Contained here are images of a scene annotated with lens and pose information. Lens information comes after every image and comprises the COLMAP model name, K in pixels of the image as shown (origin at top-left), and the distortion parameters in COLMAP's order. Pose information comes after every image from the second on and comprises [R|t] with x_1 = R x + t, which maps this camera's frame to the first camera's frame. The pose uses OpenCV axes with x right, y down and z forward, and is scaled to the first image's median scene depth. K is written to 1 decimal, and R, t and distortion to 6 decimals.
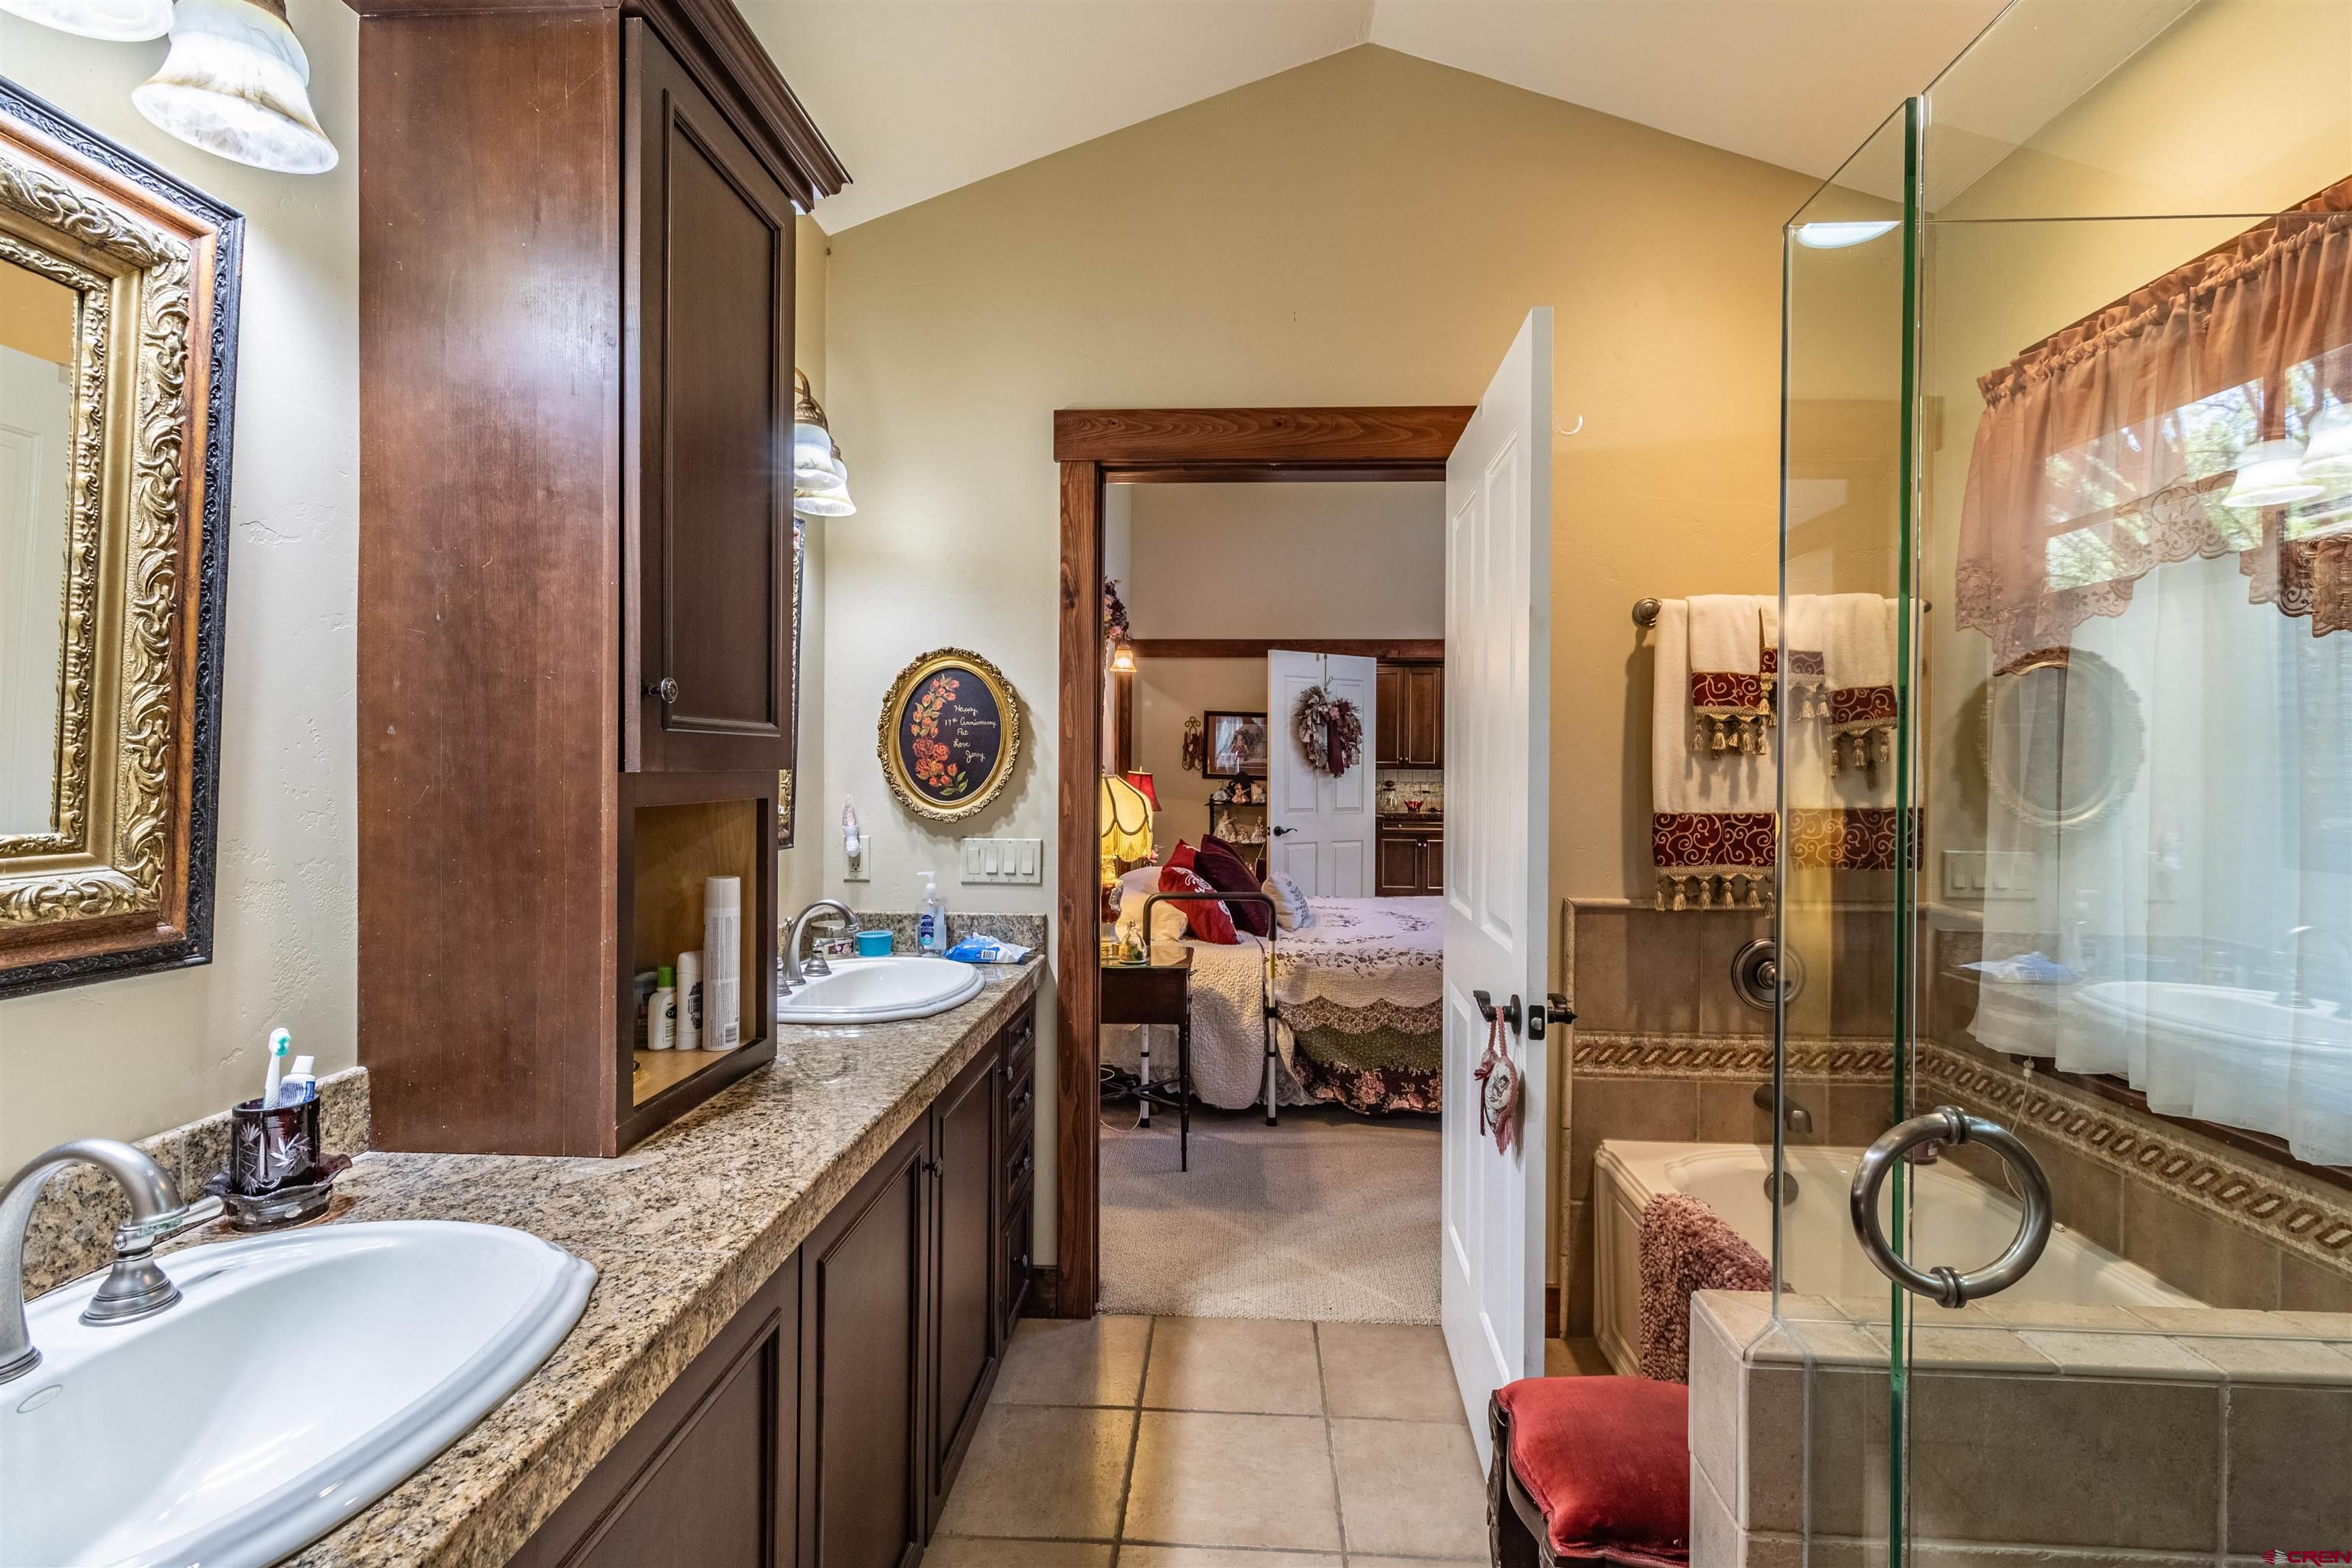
lens RADIAL K [[1081.9, 0, 1177.2], [0, 1081.9, 775.2], [0, 0, 1]] dist [0.000142, 0.001835]
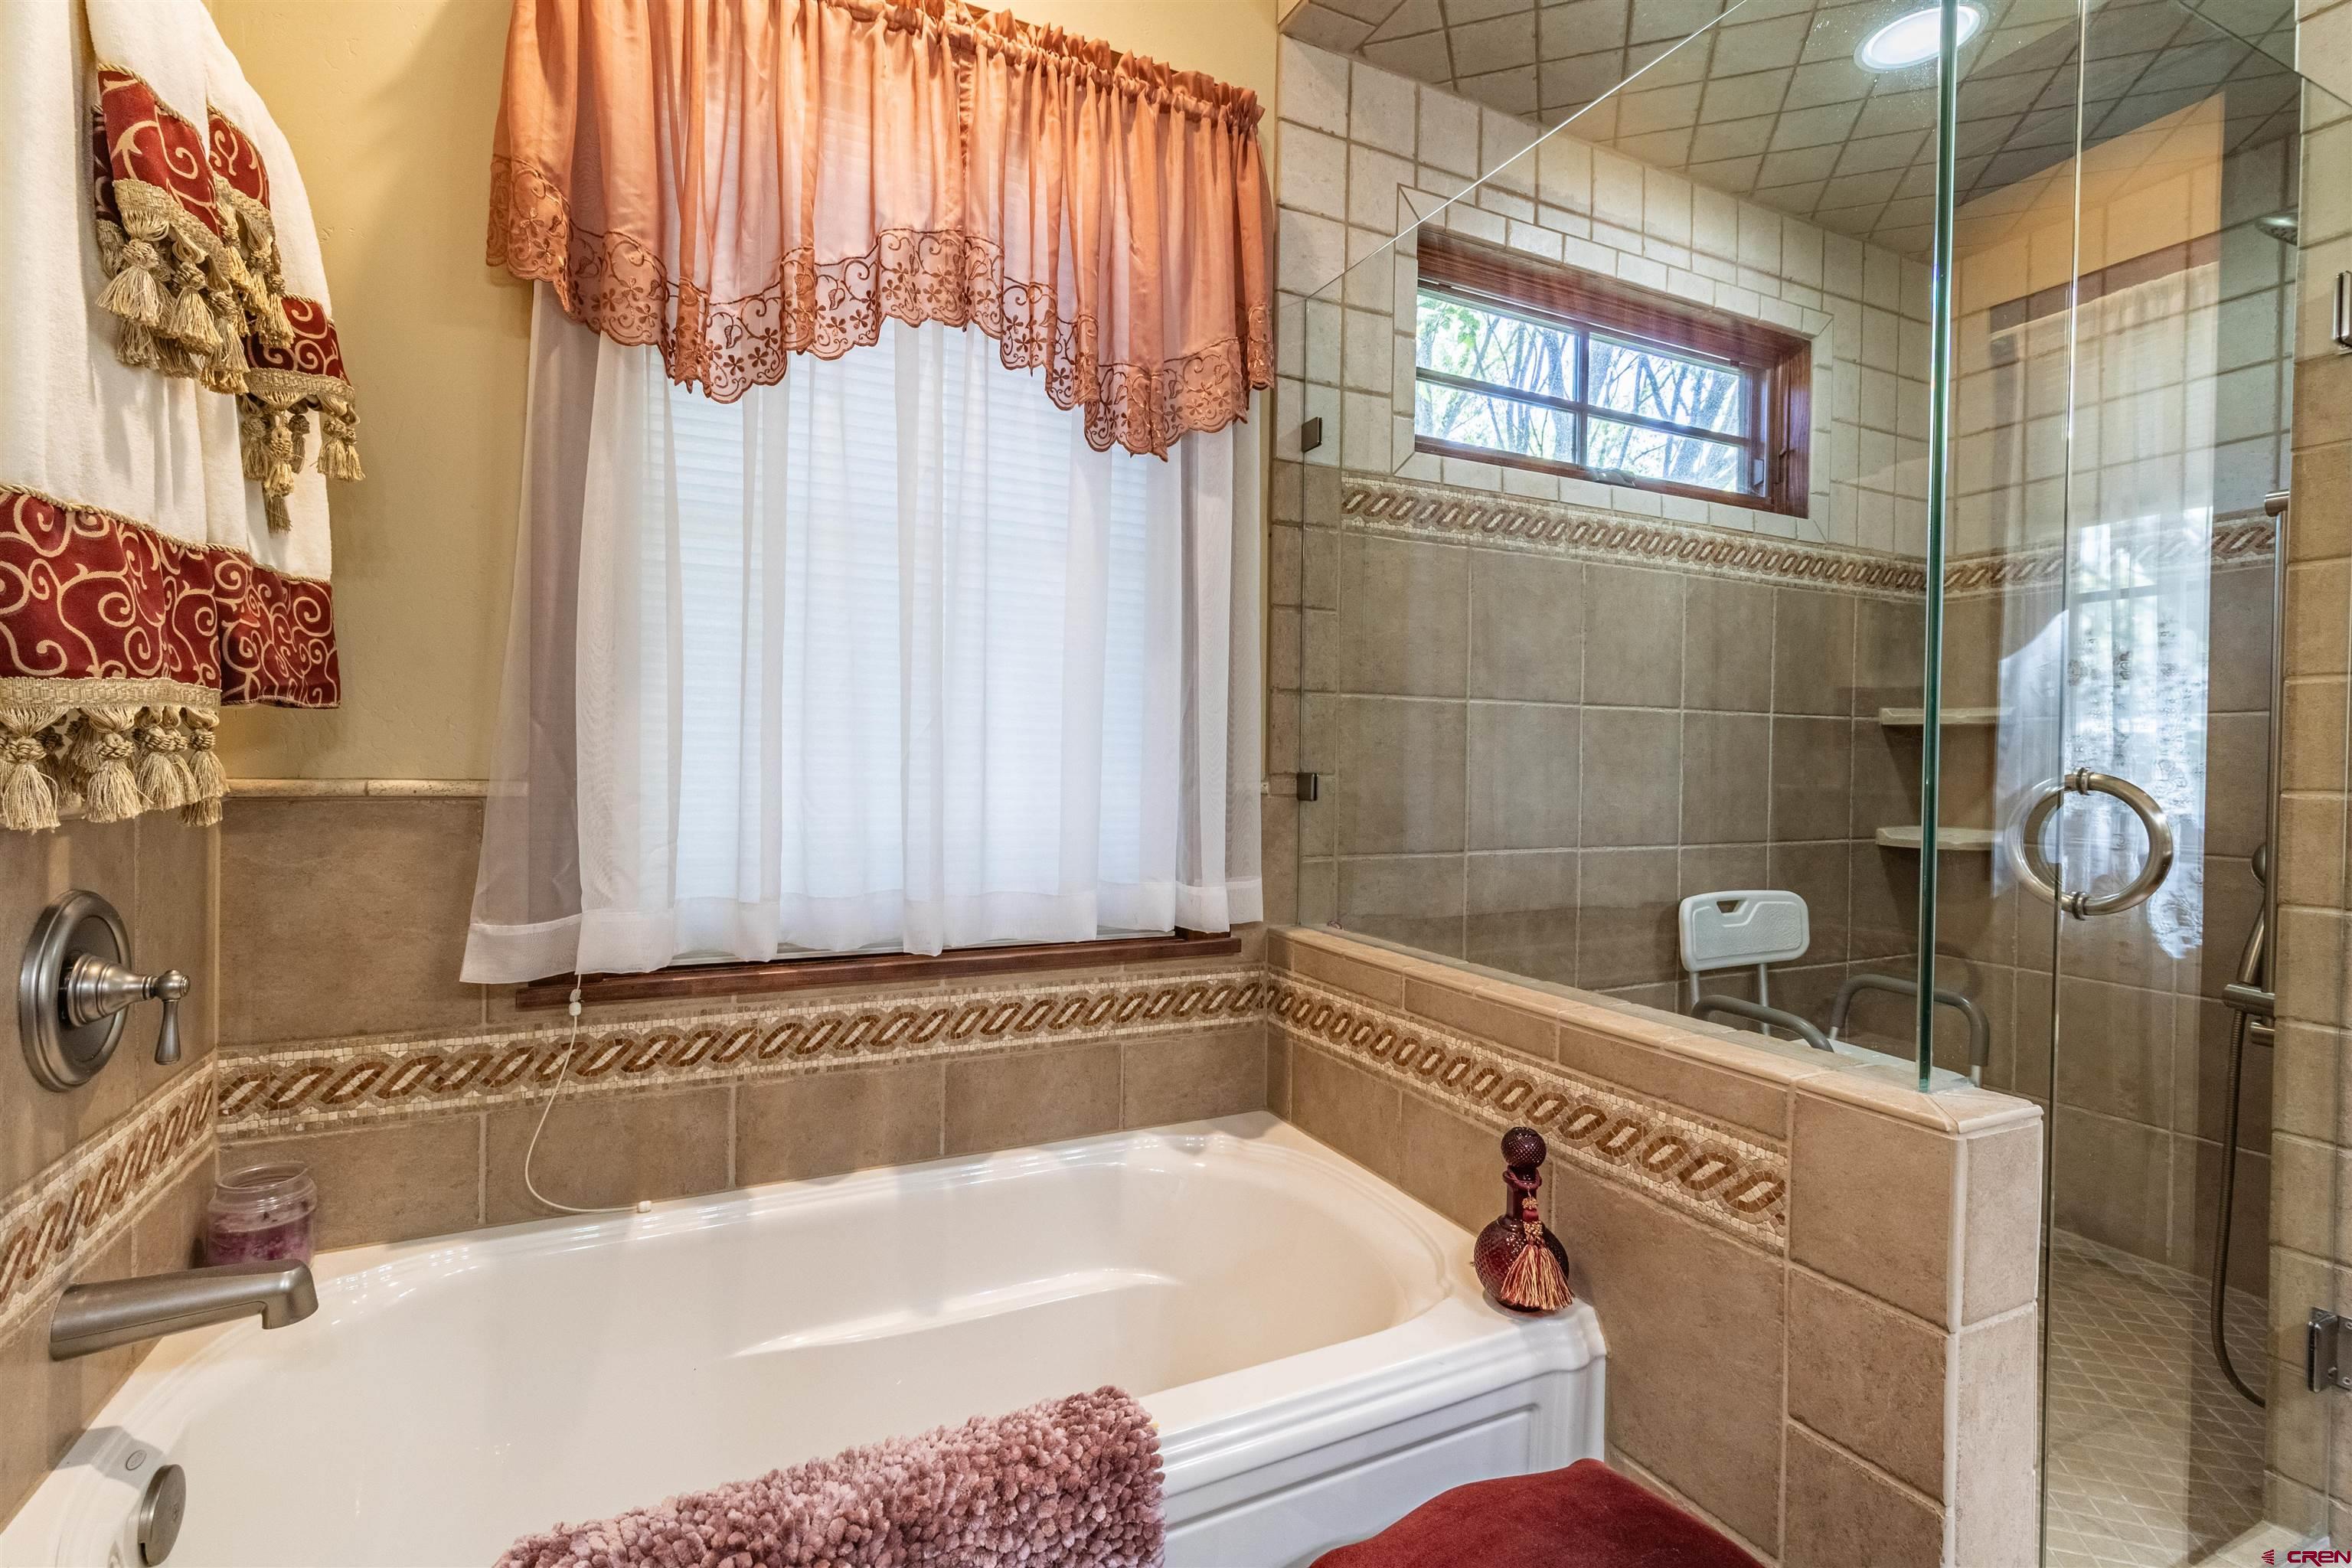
lens RADIAL K [[1081.9, 0, 1178.0], [0, 1081.9, 773.0], [0, 0, 1]] dist [0.000142, 0.001835]
pose [[-0.491970, -0.026577, 0.870206, 0.052266], [-0.011772, 0.999646, 0.023875, 0.125407], [-0.870532, 0.001501, -0.492109, 1.105954]]
